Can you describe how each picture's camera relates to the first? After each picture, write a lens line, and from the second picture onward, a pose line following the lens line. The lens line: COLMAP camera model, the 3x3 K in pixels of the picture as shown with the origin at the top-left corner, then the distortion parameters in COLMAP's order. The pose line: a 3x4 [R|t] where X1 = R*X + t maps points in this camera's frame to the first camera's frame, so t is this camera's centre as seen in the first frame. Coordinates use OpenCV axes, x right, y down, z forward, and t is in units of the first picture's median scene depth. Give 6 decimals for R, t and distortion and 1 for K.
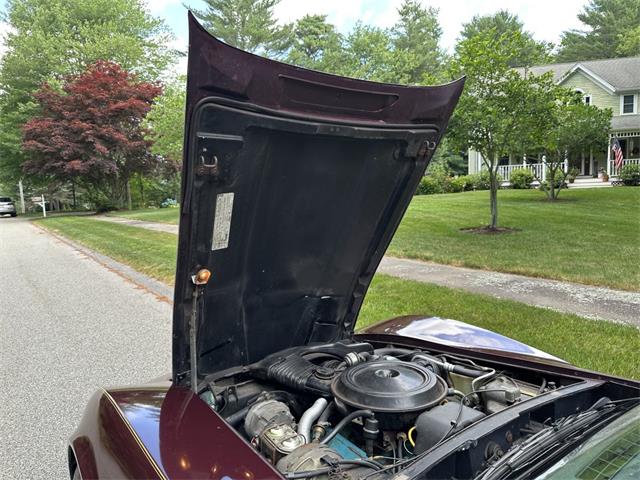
lens RADIAL K [[459.4, 0, 324.0], [0, 459.4, 237.6], [0, 0, 1]] dist [0.022987, -0.031434]
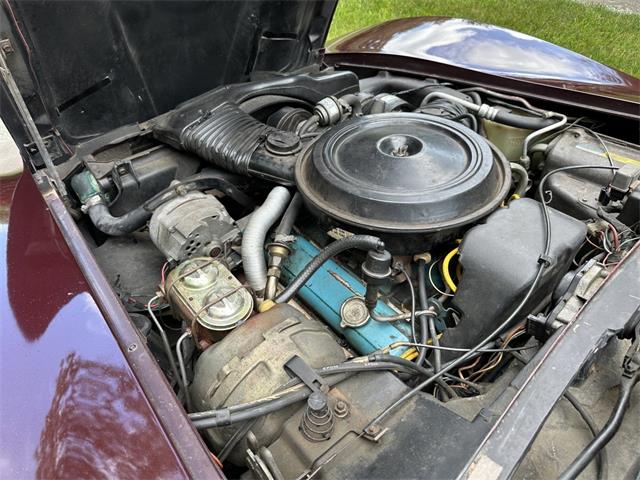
lens RADIAL K [[493.1, 0, 322.8], [0, 493.1, 242.1], [0, 0, 1]] dist [0.055506, -0.082391]
pose [[0.996040, -0.057847, 0.067512, 0.002973], [0.009289, 0.822927, 0.568071, 0.051164], [-0.088418, -0.565195, 0.820206, 0.406313]]
